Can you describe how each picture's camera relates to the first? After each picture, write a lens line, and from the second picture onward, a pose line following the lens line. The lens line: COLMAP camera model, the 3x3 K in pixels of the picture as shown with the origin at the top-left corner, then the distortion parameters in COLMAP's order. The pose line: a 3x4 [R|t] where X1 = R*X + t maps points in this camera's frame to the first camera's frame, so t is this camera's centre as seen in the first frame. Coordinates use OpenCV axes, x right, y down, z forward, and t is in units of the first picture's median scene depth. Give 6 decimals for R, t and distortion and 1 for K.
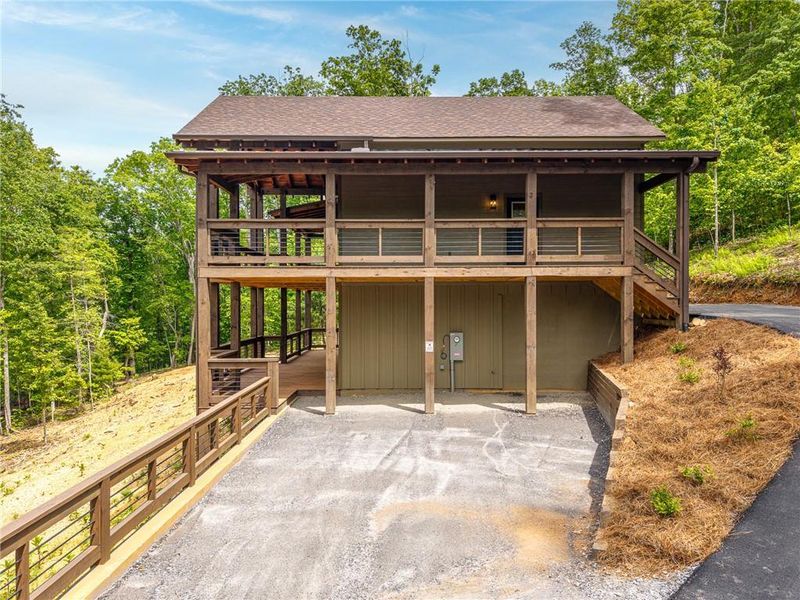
lens RADIAL K [[546.8, 0, 395.3], [0, 546.8, 301.0], [0, 0, 1]] dist [0.007989, -0.004063]
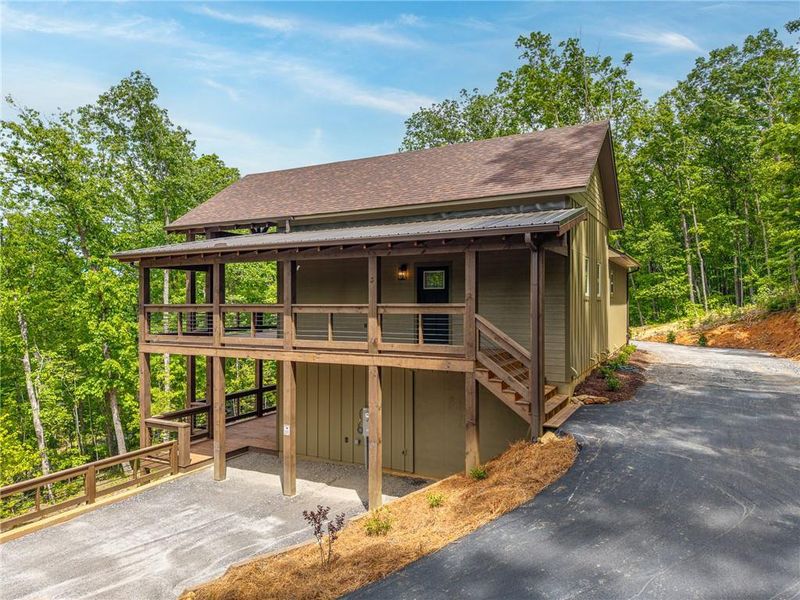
lens RADIAL K [[546.8, 0, 397.8], [0, 546.8, 301.5], [0, 0, 1]] dist [0.007989, -0.004063]
pose [[0.870694, -0.000835, -0.491824, 0.738269], [0.003041, 0.999989, 0.003685, -0.156581], [0.491815, -0.004704, 0.870687, 0.216656]]
